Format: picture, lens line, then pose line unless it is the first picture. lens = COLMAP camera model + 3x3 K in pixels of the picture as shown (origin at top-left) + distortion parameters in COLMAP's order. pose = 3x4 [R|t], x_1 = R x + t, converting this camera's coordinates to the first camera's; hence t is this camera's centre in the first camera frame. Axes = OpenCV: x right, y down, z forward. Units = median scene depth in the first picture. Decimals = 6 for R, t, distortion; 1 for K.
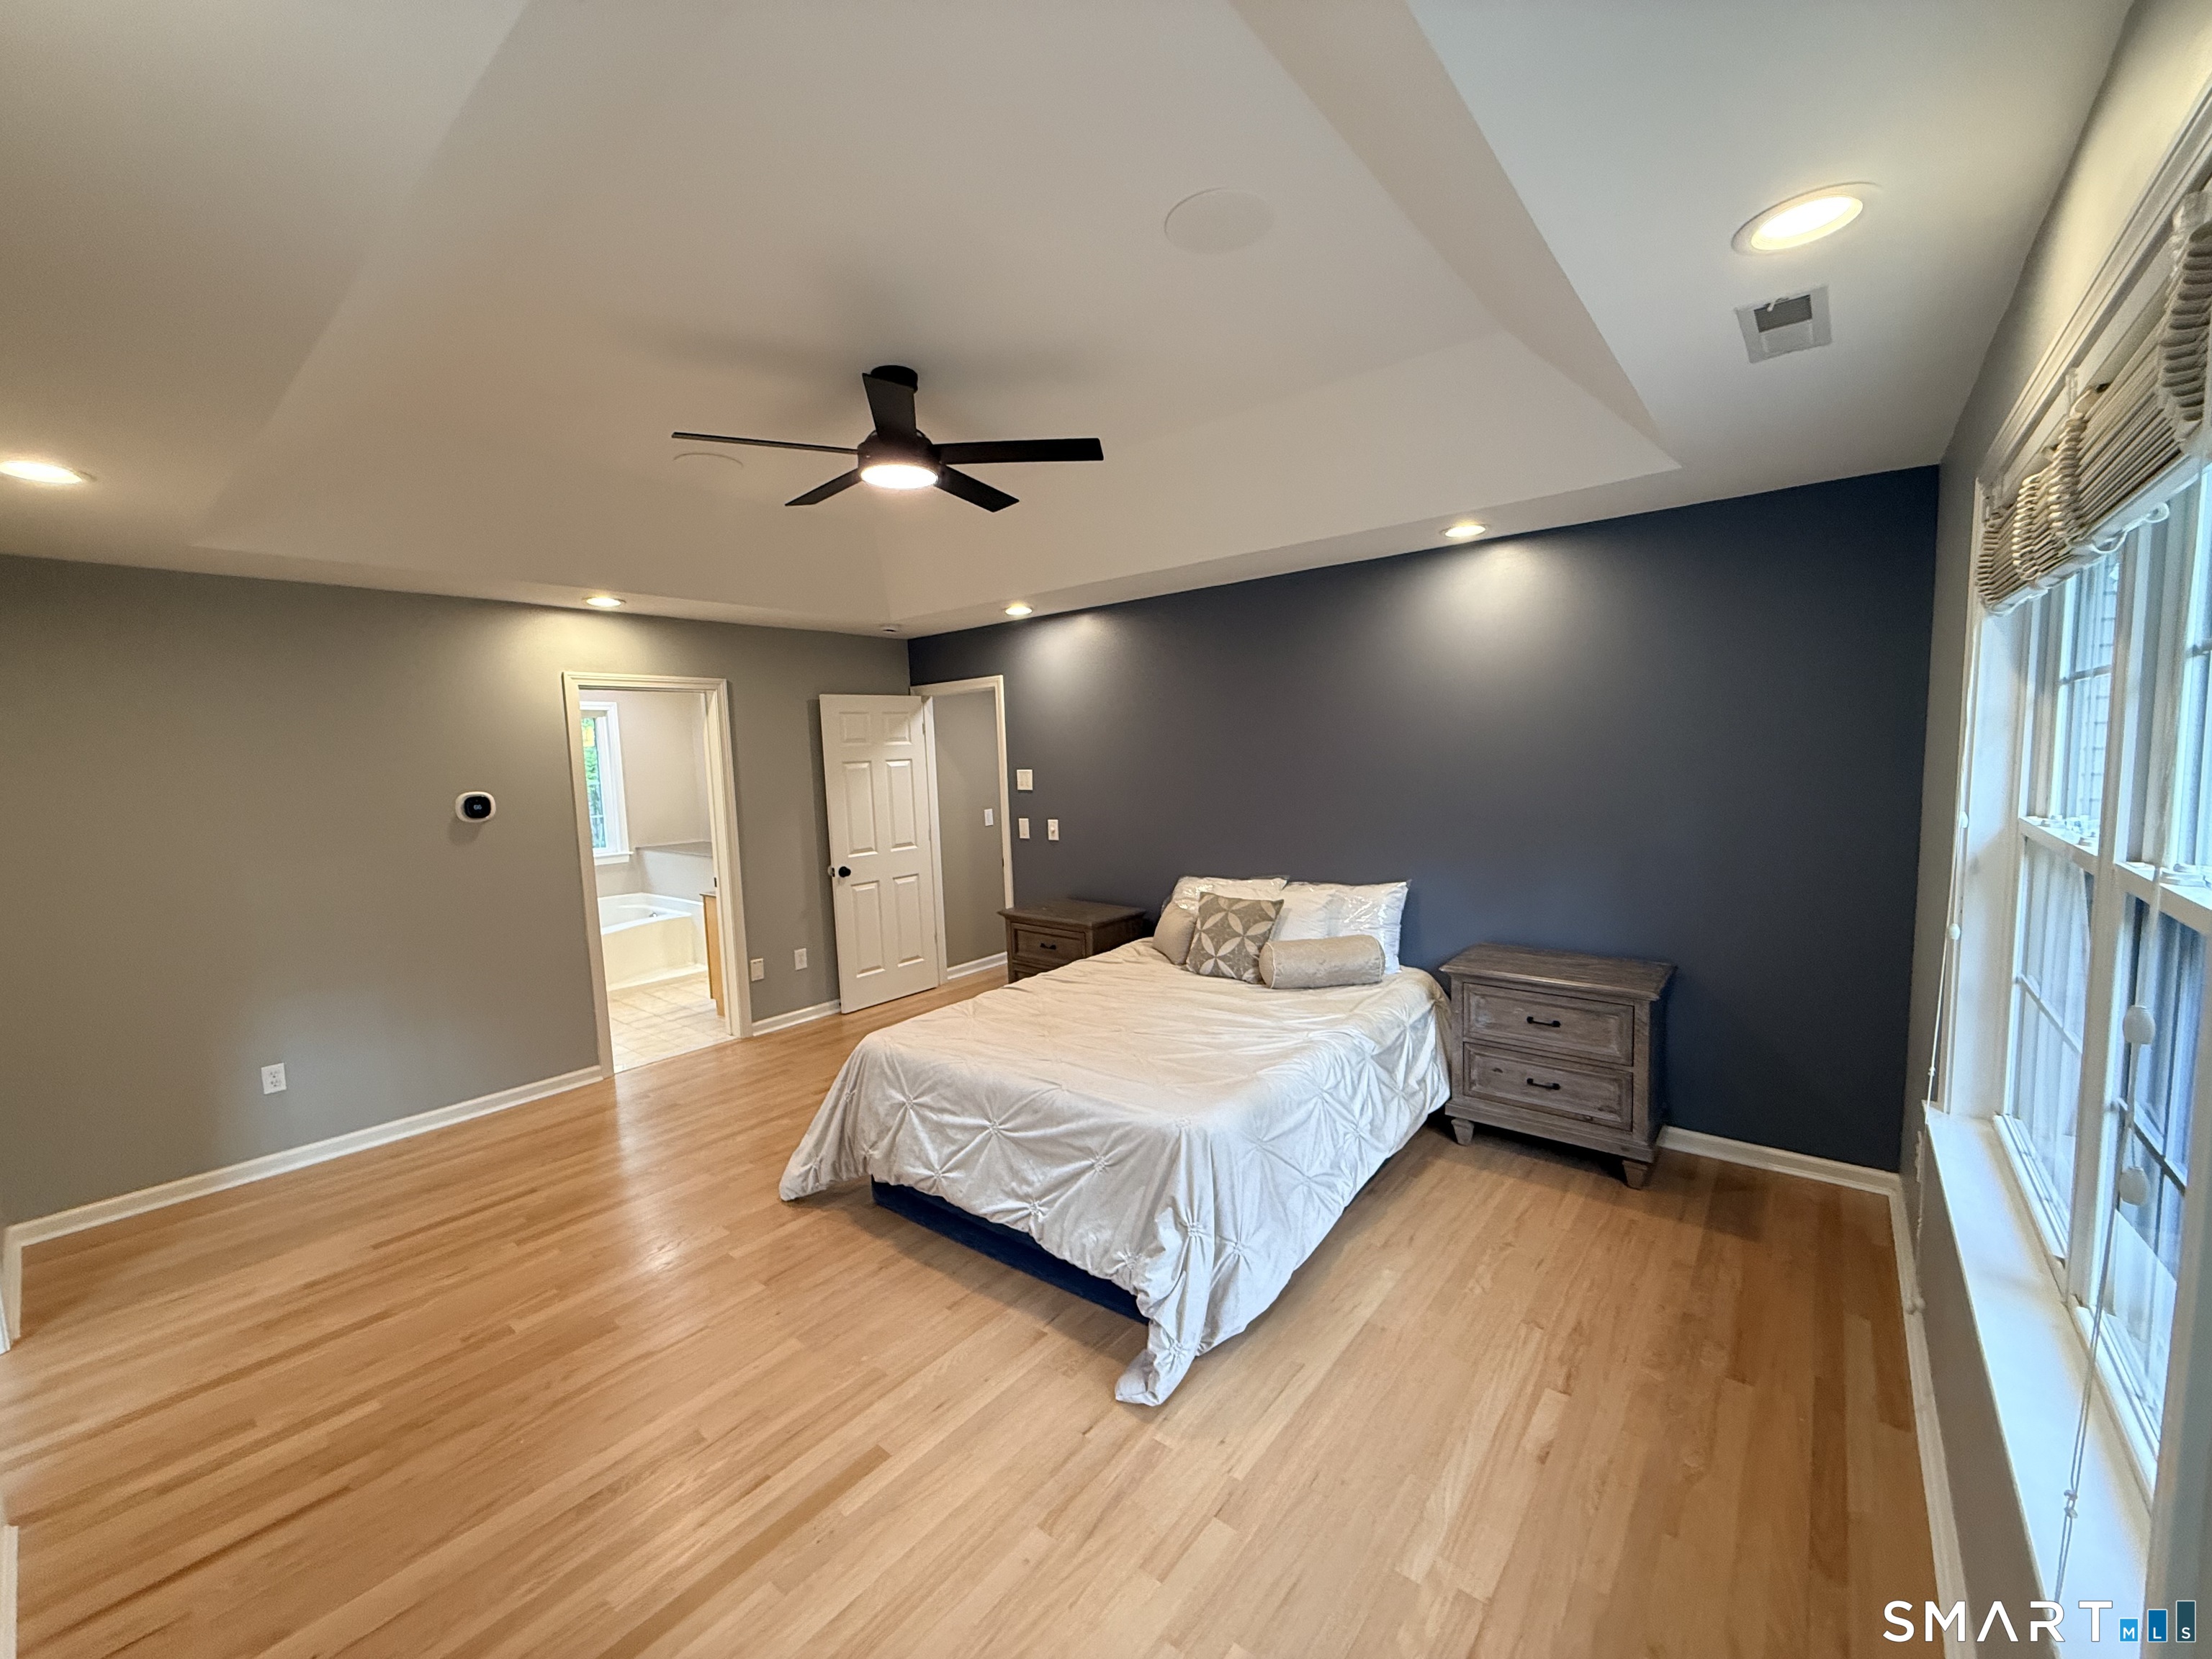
lens RADIAL K [[880.8, 0, 1100.6], [0, 880.8, 830.7], [0, 0, 1]] dist [-0.000076, 0.000076]
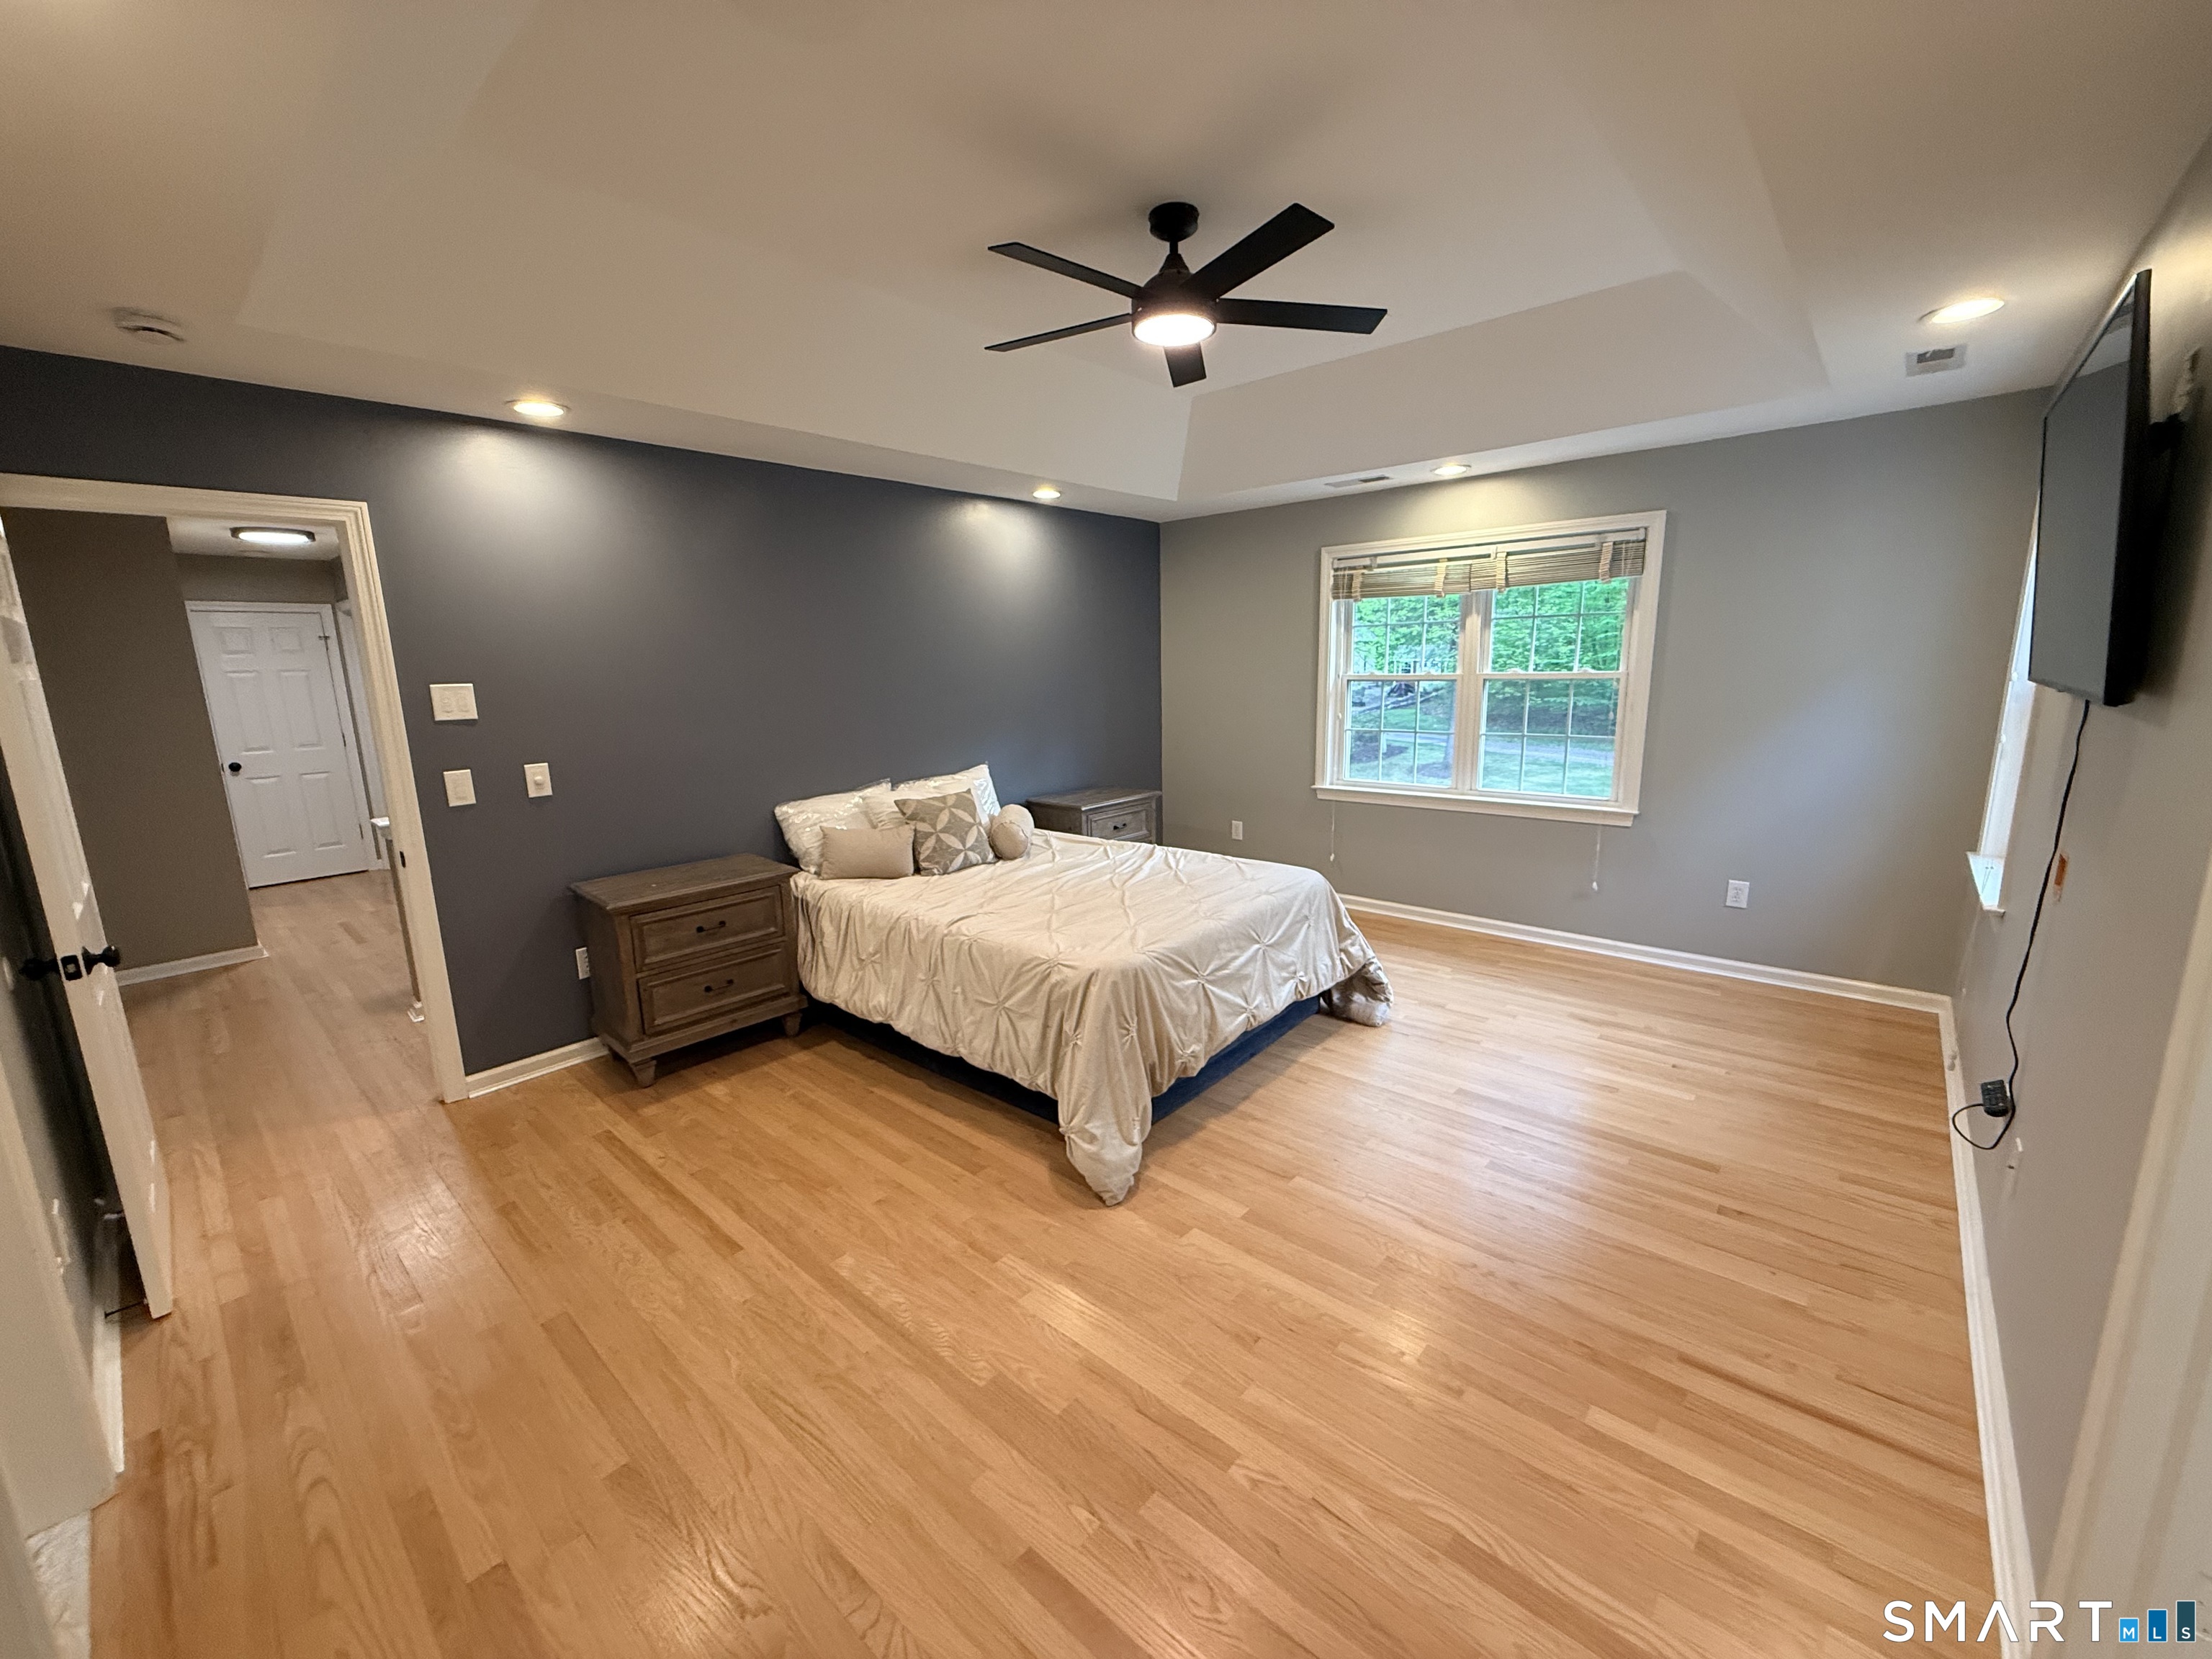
lens RADIAL K [[880.8, 0, 1100.7], [0, 880.8, 834.0], [0, 0, 1]] dist [-0.000076, 0.000076]
pose [[0.041144, -0.159758, 0.986298, -1.116562], [0.117135, 0.981099, 0.154029, -0.021936], [-0.992263, 0.109192, 0.059079, 0.970479]]
